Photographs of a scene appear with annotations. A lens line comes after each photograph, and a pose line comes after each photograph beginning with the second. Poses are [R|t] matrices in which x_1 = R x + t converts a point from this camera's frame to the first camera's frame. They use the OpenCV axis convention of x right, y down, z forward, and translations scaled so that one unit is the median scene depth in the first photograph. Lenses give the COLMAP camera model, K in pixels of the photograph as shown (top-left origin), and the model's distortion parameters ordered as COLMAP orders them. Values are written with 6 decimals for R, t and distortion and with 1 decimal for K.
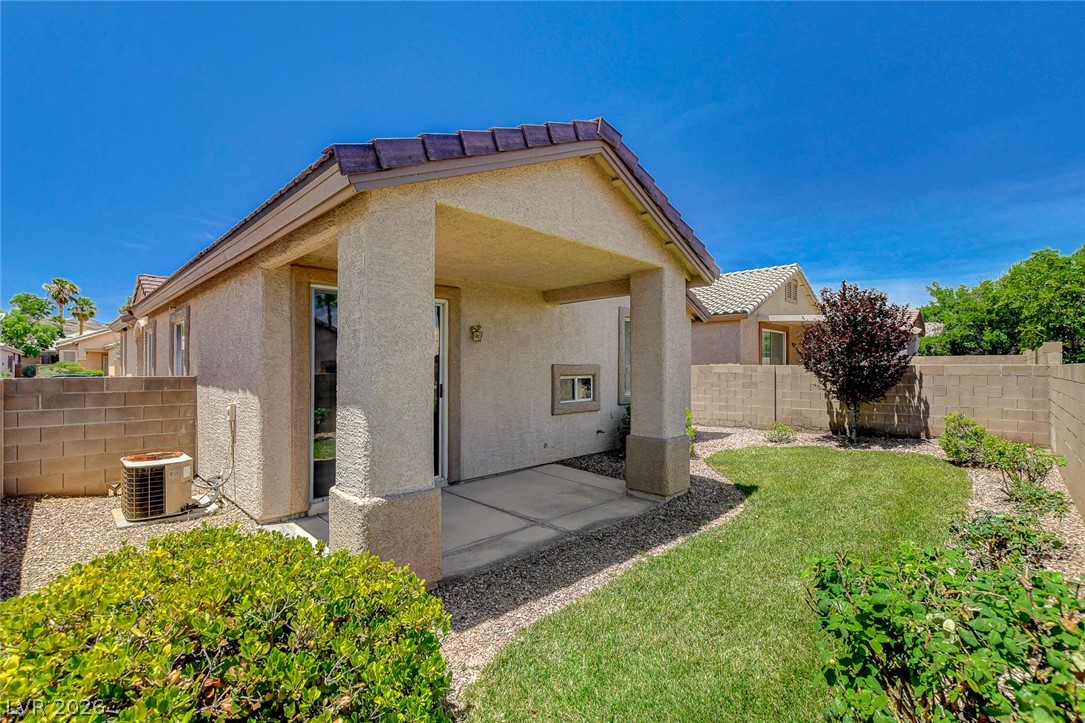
lens RADIAL K [[480.5, 0, 546.2], [0, 480.5, 368.2], [0, 0, 1]] dist [-0.020929, 0.000342]
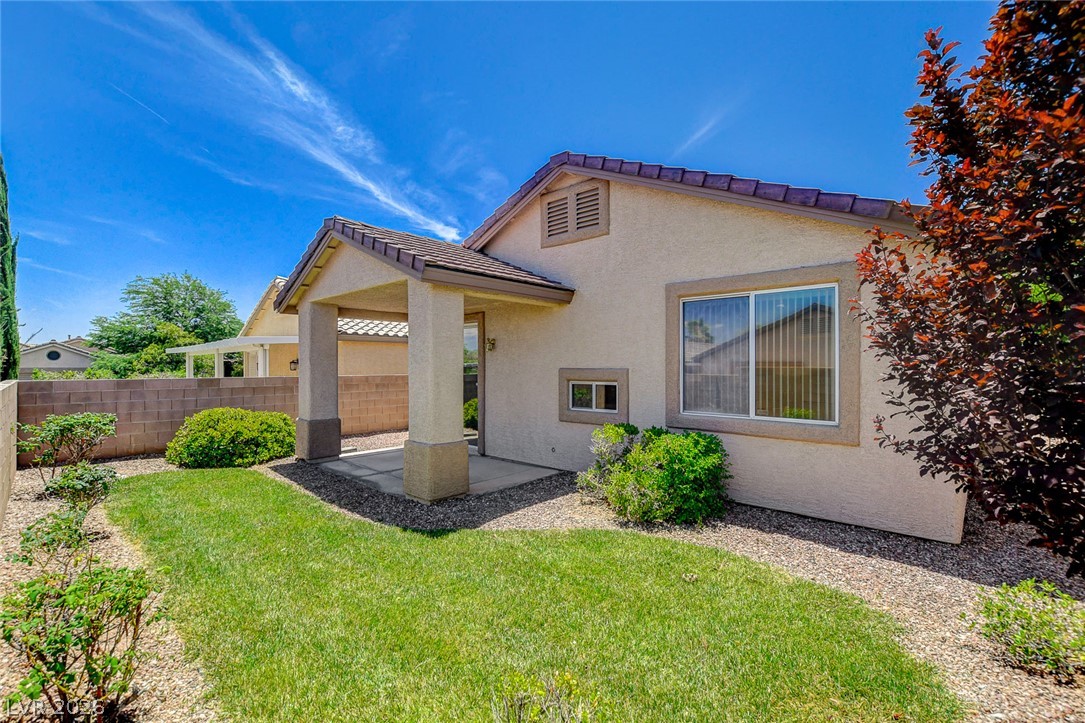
lens RADIAL K [[480.5, 0, 546.2], [0, 480.5, 368.2], [0, 0, 1]] dist [-0.020929, 0.000342]
pose [[0.030934, 0.002836, -0.999517, 1.141308], [-0.002776, 0.999992, 0.002751, -0.012271], [0.999518, 0.002690, 0.030942, 1.102516]]
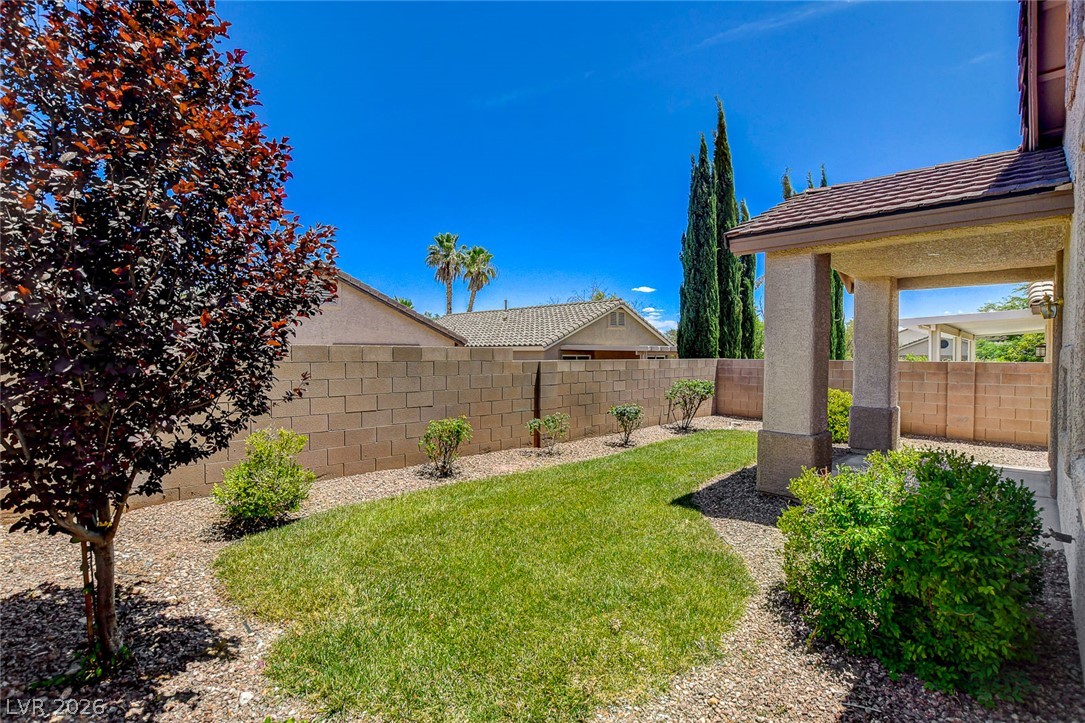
lens RADIAL K [[512.9, 0, 542.5], [0, 512.9, 361.5], [0, 0, 1]] dist [-0.000053, 0.000005]
pose [[-0.999949, -0.005219, 0.008667, 0.648757], [-0.005032, 0.999757, 0.021440, -0.003797], [-0.008777, 0.021395, -0.999733, 1.745499]]
